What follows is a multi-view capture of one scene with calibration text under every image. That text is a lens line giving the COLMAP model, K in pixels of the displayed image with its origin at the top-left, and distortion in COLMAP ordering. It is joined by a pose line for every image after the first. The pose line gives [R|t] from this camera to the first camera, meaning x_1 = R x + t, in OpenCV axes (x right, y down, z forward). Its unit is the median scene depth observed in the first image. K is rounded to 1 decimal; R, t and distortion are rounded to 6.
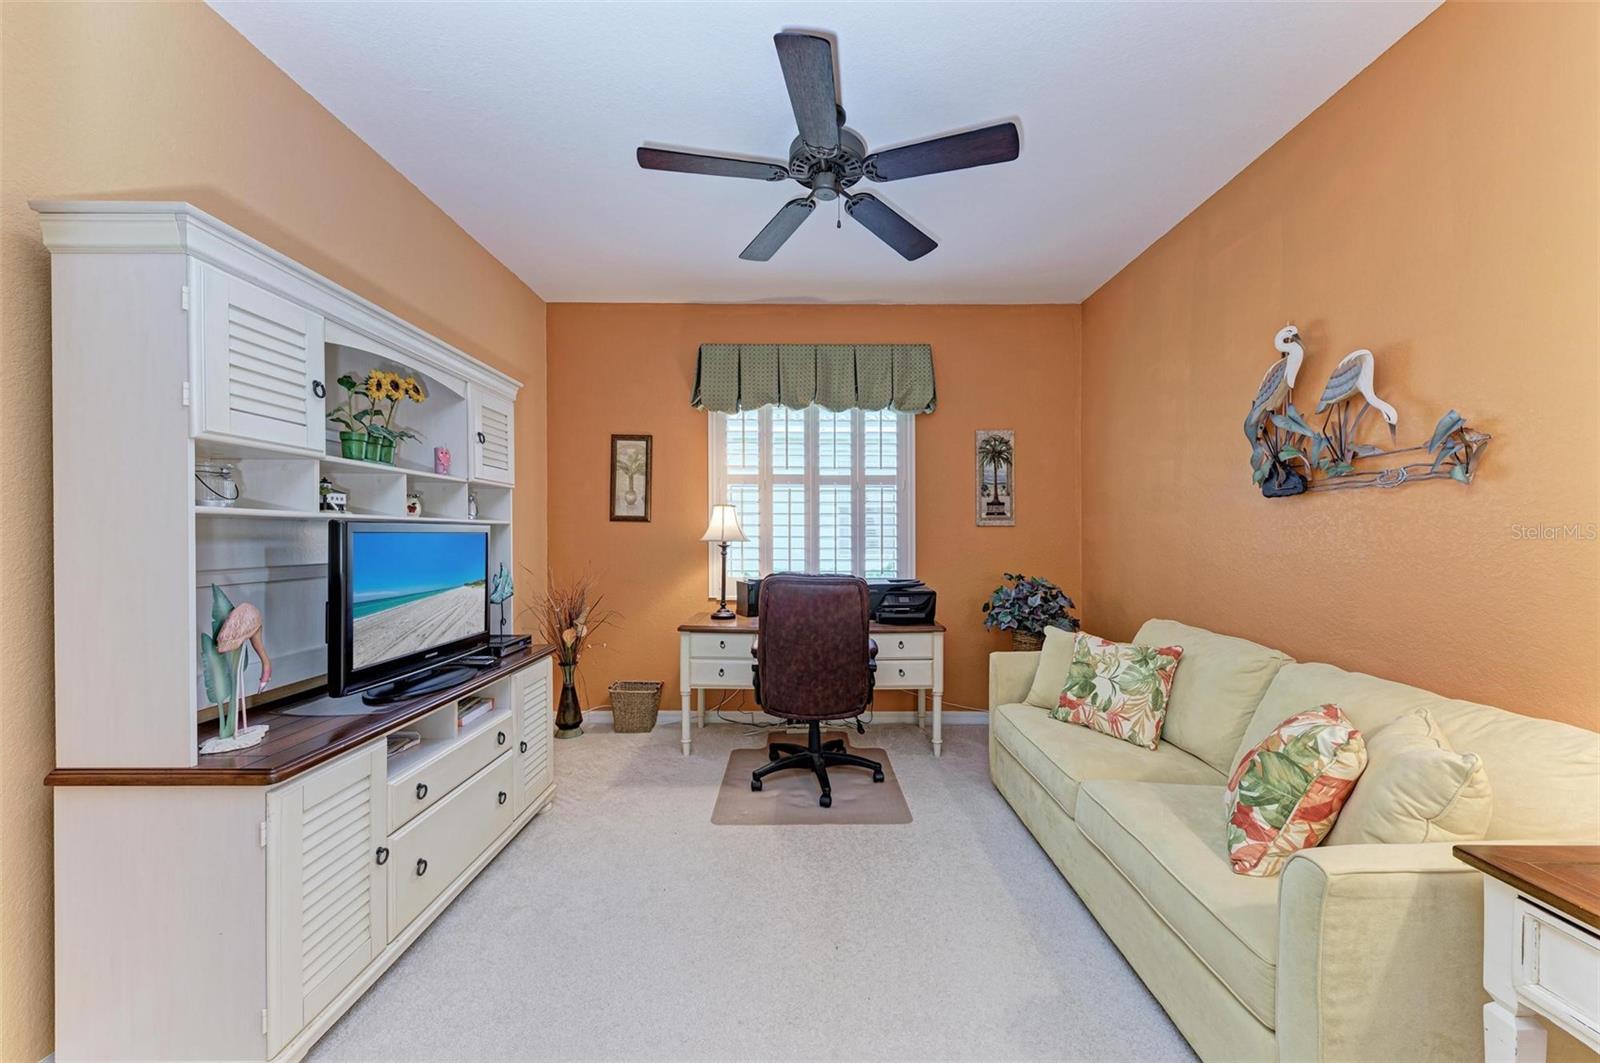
lens RADIAL K [[595.7, 0, 795.7], [0, 595.7, 542.1], [0, 0, 1]] dist [0.010713, -0.003400]
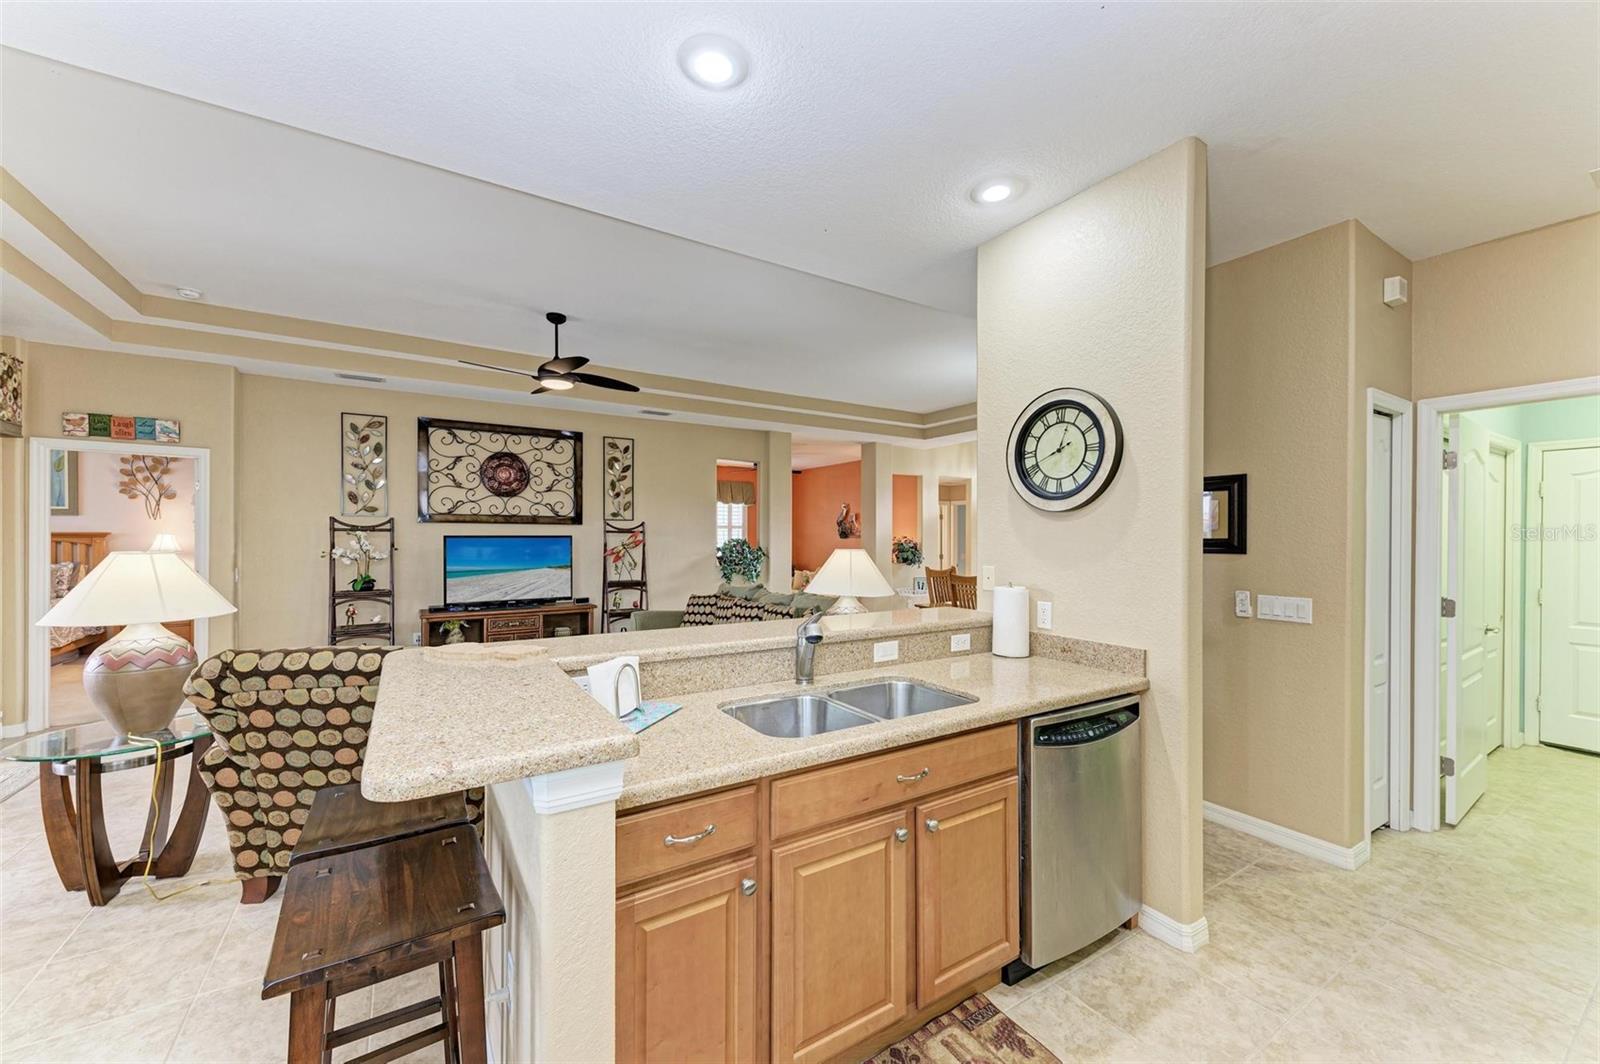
lens RADIAL K [[613.6, 0, 803.0], [0, 613.6, 539.7], [0, 0, 1]] dist [0.016359, -0.004822]
pose [[0.832250, 0.001806, 0.554397, -1.486235], [0.005244, 0.999924, -0.011129, -0.009833], [-0.554375, 0.012170, 0.832178, -1.986068]]
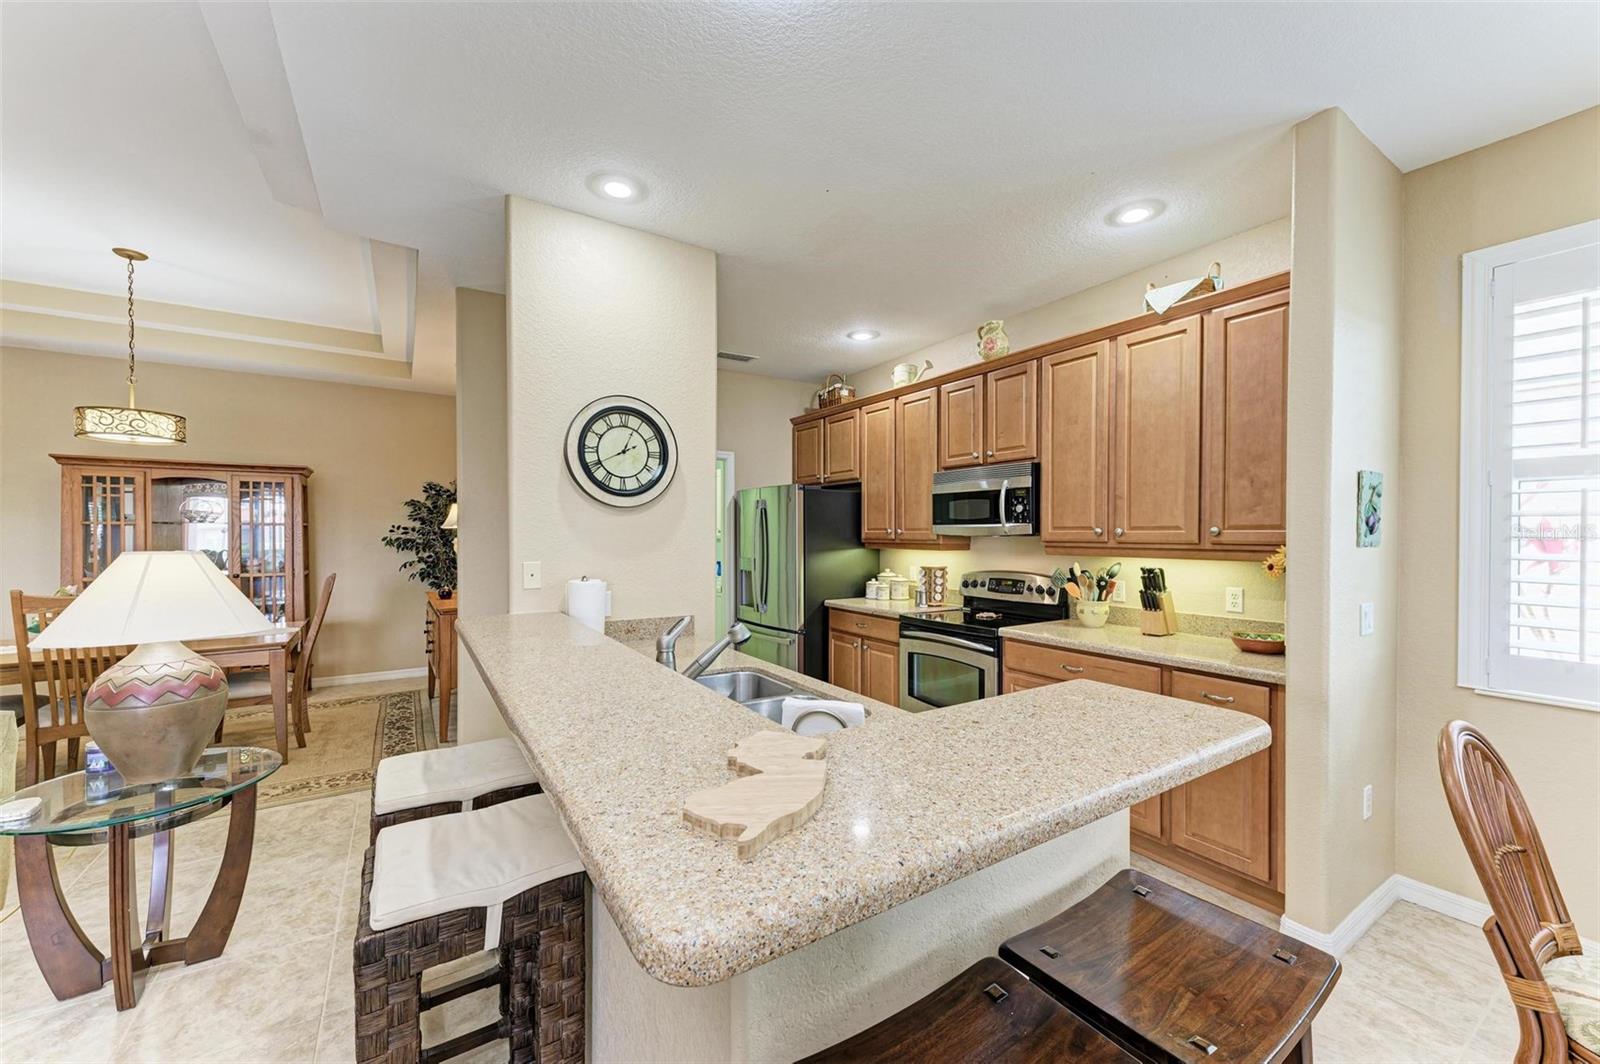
lens RADIAL K [[614.6, 0, 799.8], [0, 614.6, 542.9], [0, 0, 1]] dist [0.015635, -0.003244]
pose [[-0.555216, -0.013918, 0.831590, -1.629157], [0.011134, 0.999646, 0.024165, -0.020454], [-0.831631, 0.022676, -0.554865, -1.274365]]
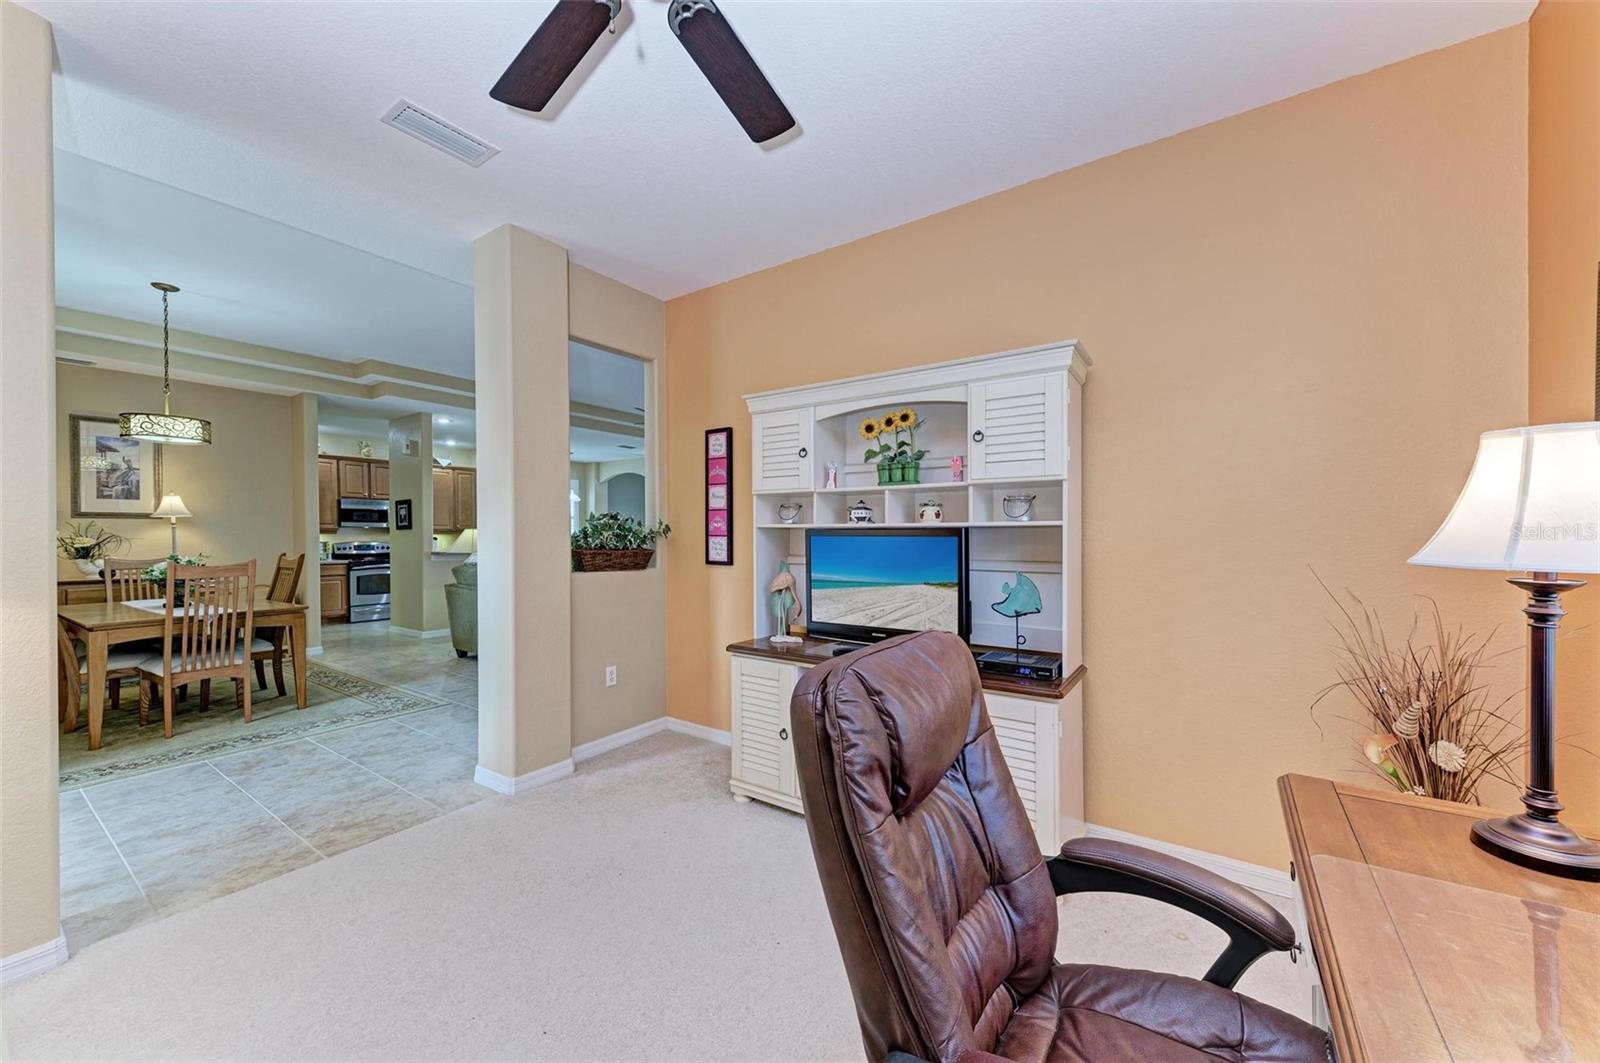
lens RADIAL K [[598.2, 0, 801.2], [0, 598.2, 535.3], [0, 0, 1]] dist [0.012885, -0.000146]
pose [[-0.550050, 0.000977, -0.835131, 0.320422], [-0.012522, 0.999877, 0.009417, -0.015754], [0.835038, 0.015637, -0.549970, 0.975088]]
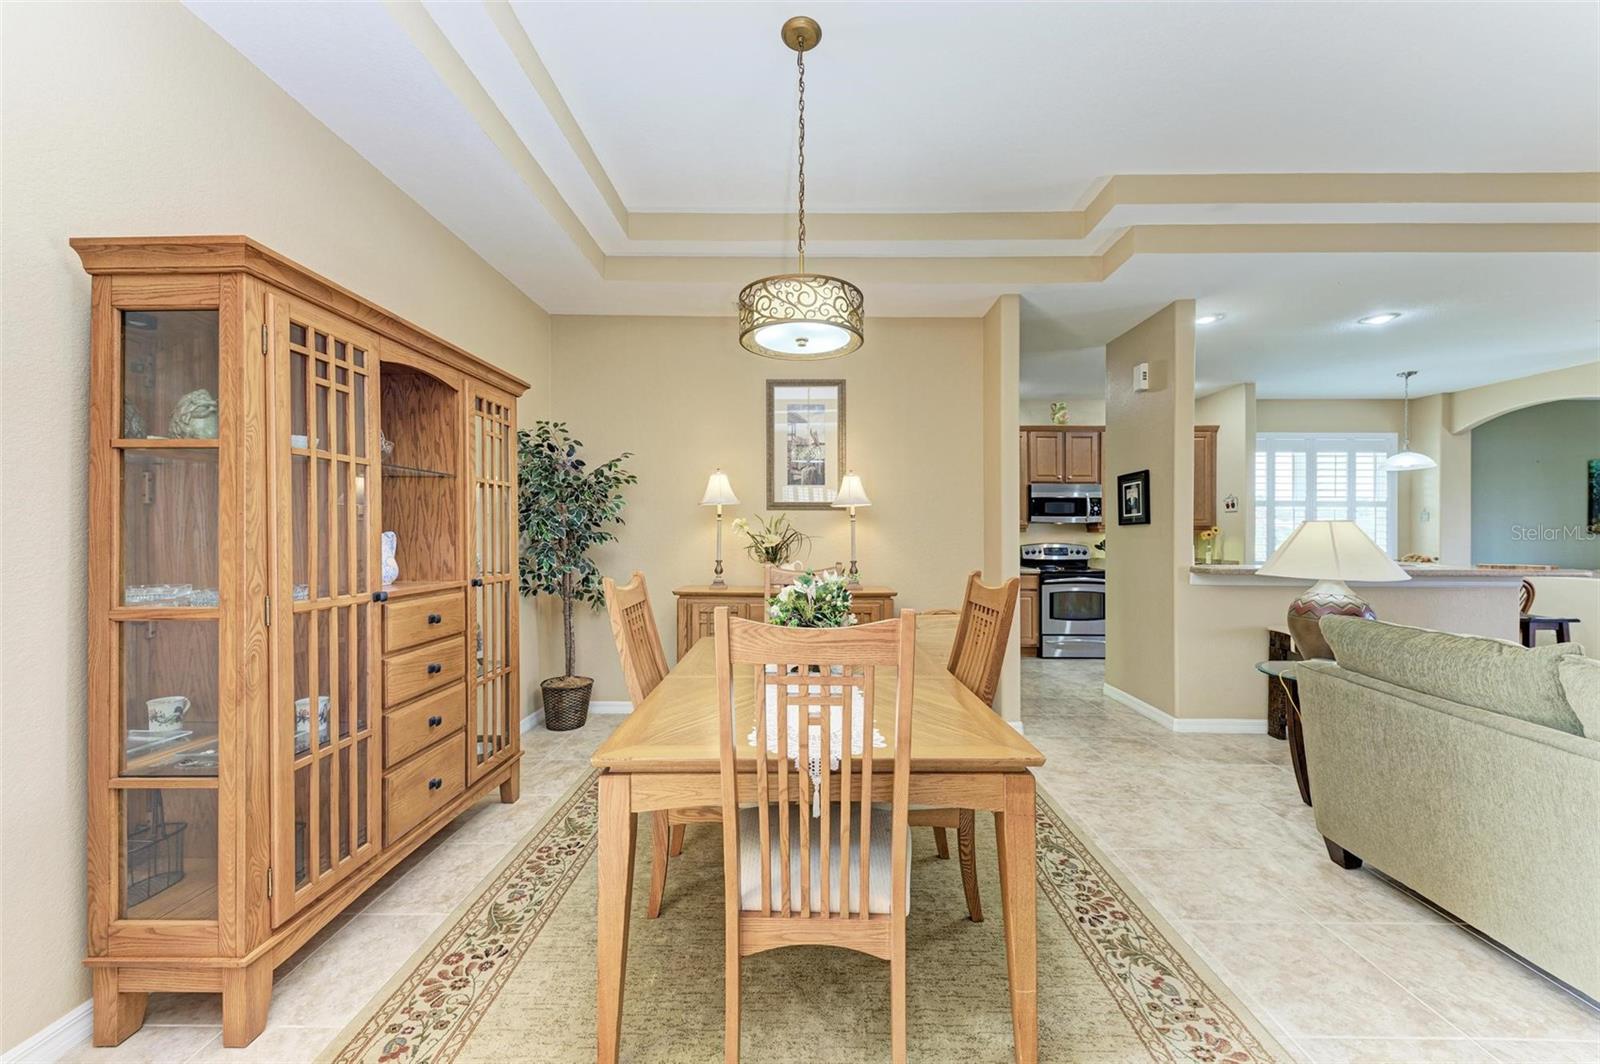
lens RADIAL K [[606.5, 0, 808.2], [0, 606.5, 535.5], [0, 0, 1]] dist [0.011290, -0.000099]
pose [[-0.999686, -0.006145, -0.024311, -0.015717], [-0.006599, 0.999805, 0.018633, 0.006669], [0.024192, 0.018787, -0.999531, -0.232335]]
